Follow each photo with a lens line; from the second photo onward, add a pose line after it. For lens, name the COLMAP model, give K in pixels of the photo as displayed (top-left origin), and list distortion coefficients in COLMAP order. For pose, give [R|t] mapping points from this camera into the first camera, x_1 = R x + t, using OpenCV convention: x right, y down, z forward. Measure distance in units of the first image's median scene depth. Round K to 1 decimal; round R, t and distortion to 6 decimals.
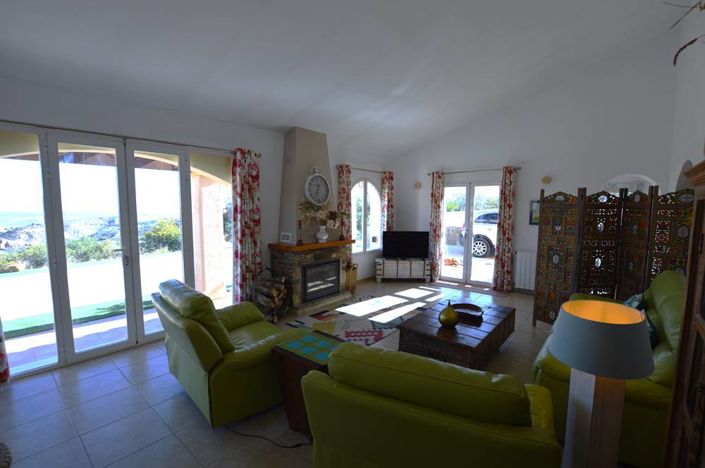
lens RADIAL K [[314.9, 0, 350.6], [0, 314.9, 237.5], [0, 0, 1]] dist [-0.041103, -0.000086]
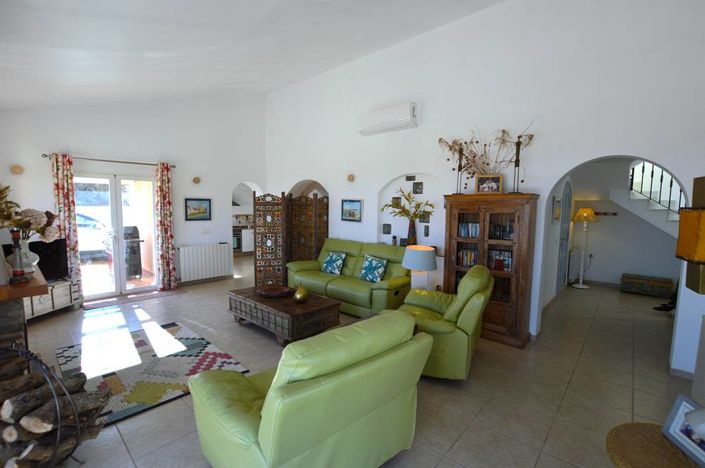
lens RADIAL K [[318.9, 0, 347.8], [0, 318.9, 235.7], [0, 0, 1]] dist [-0.041754, 0.010119]
pose [[0.050498, -0.091436, 0.994530, -0.619970], [0.086450, 0.992463, 0.086856, -0.046939], [-0.994976, 0.081591, 0.058022, 0.498986]]
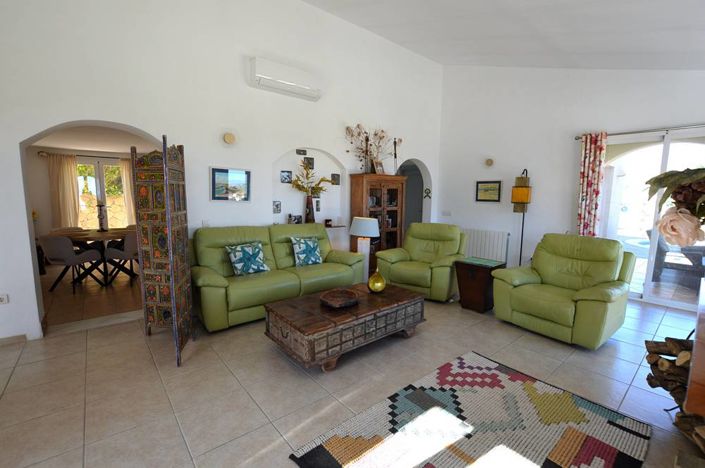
lens RADIAL K [[318.9, 0, 347.8], [0, 318.9, 235.7], [0, 0, 1]] dist [-0.041754, 0.010119]
pose [[-0.982989, -0.043557, 0.178424, 0.158982], [-0.002143, 0.974125, 0.226000, -0.098898], [-0.183651, 0.221773, -0.957648, 1.389698]]
